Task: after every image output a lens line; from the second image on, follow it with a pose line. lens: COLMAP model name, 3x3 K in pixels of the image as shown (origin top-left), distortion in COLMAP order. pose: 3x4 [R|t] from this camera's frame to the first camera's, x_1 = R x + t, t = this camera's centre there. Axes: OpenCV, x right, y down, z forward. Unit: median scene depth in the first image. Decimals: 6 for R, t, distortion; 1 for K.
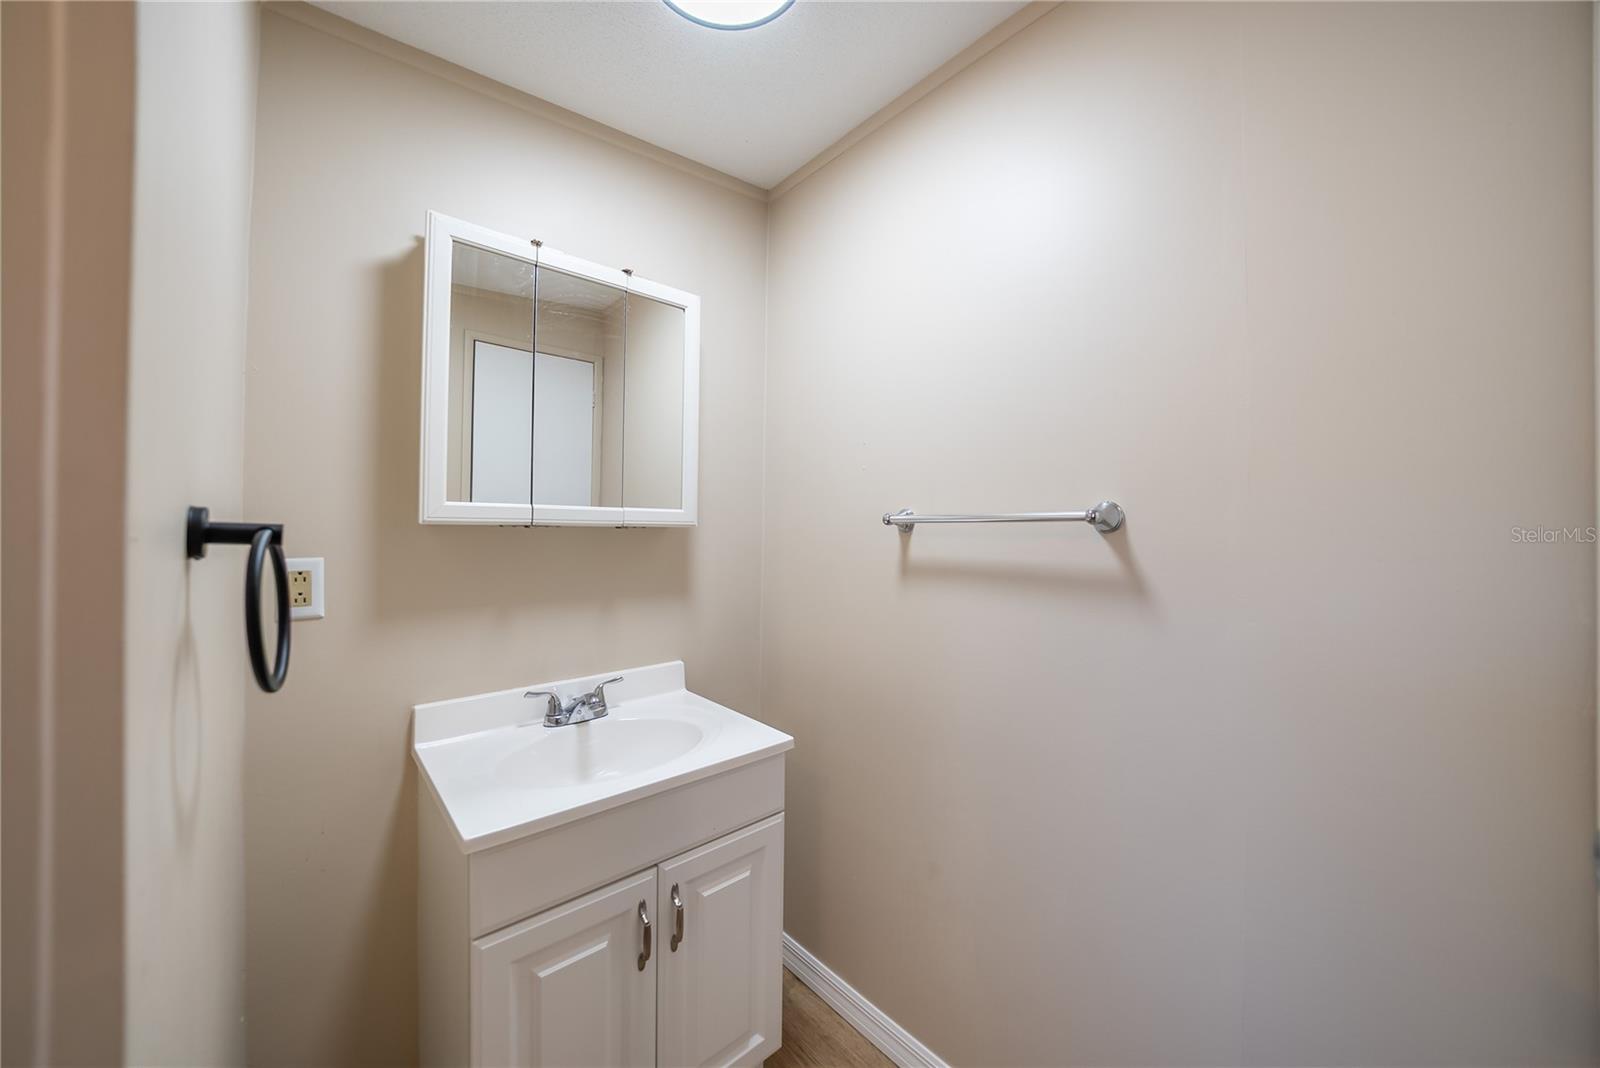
lens RADIAL K [[561.1, 0, 805.1], [0, 561.1, 523.7], [0, 0, 1]] dist [-0.027599, 0.004323]
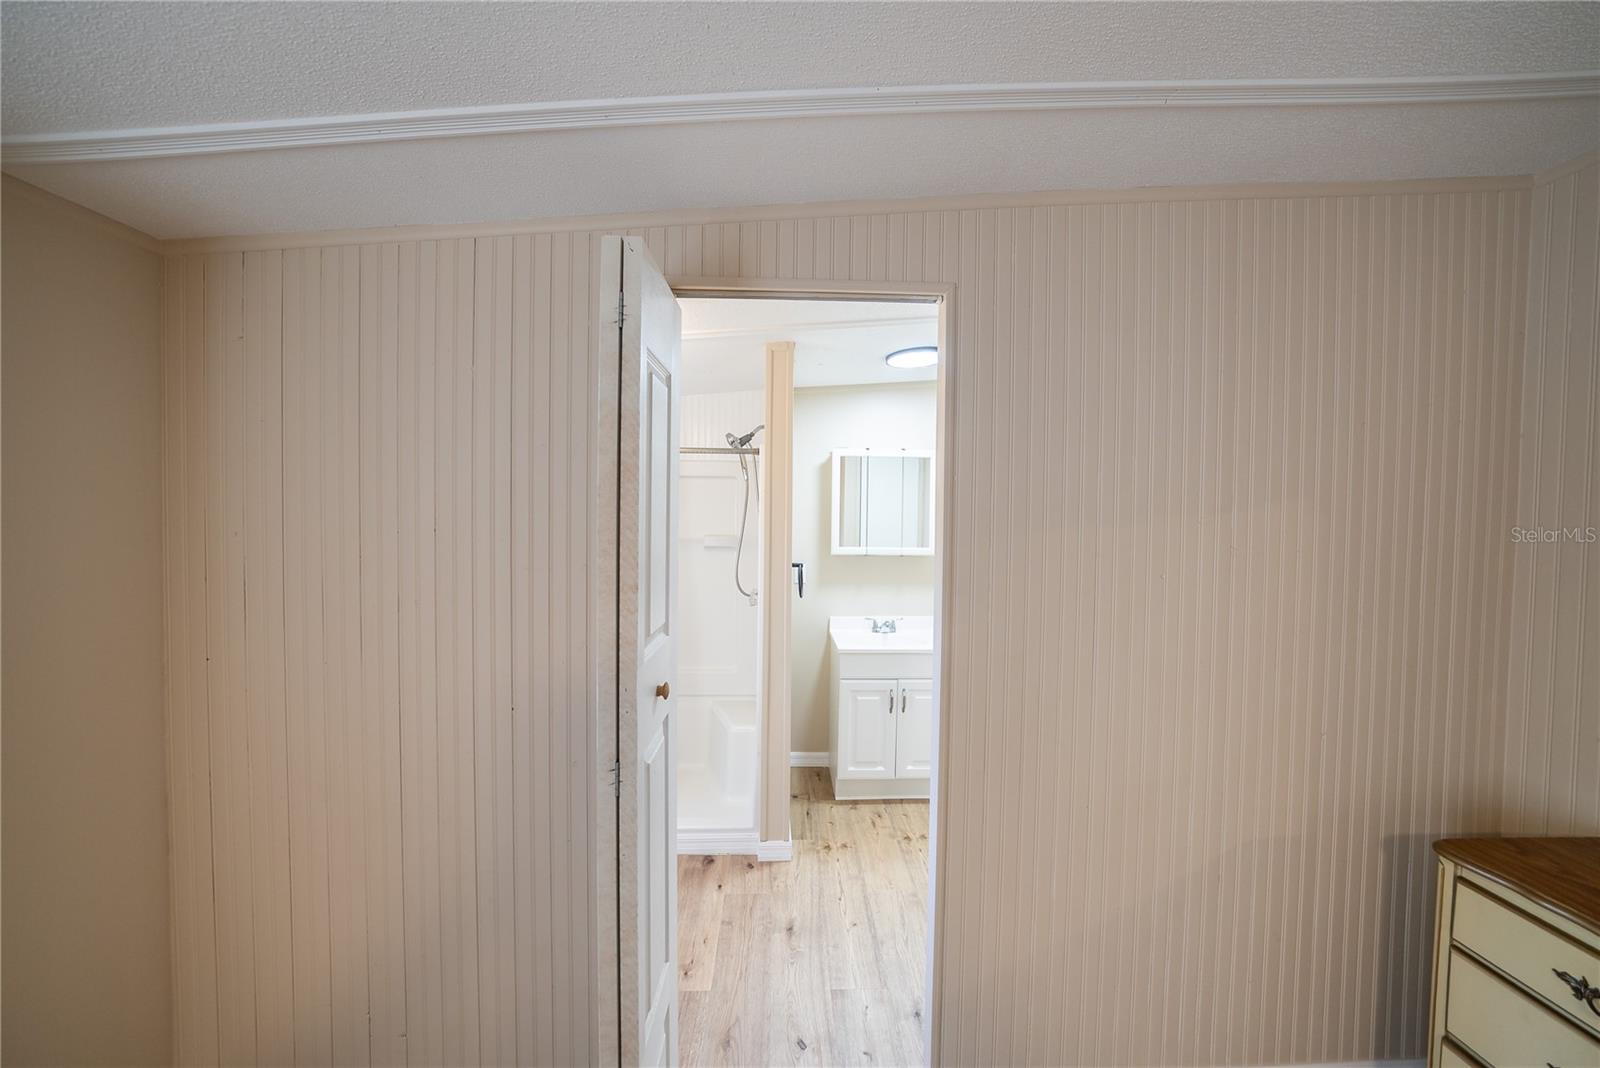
lens RADIAL K [[561.1, 0, 802.7], [0, 561.1, 526.4], [0, 0, 1]] dist [-0.027599, 0.004323]
pose [[0.763151, 0.010806, -0.646129, 1.082460], [0.002108, 0.999813, 0.019211, -0.199113], [0.646216, -0.016022, 0.762986, -1.333426]]
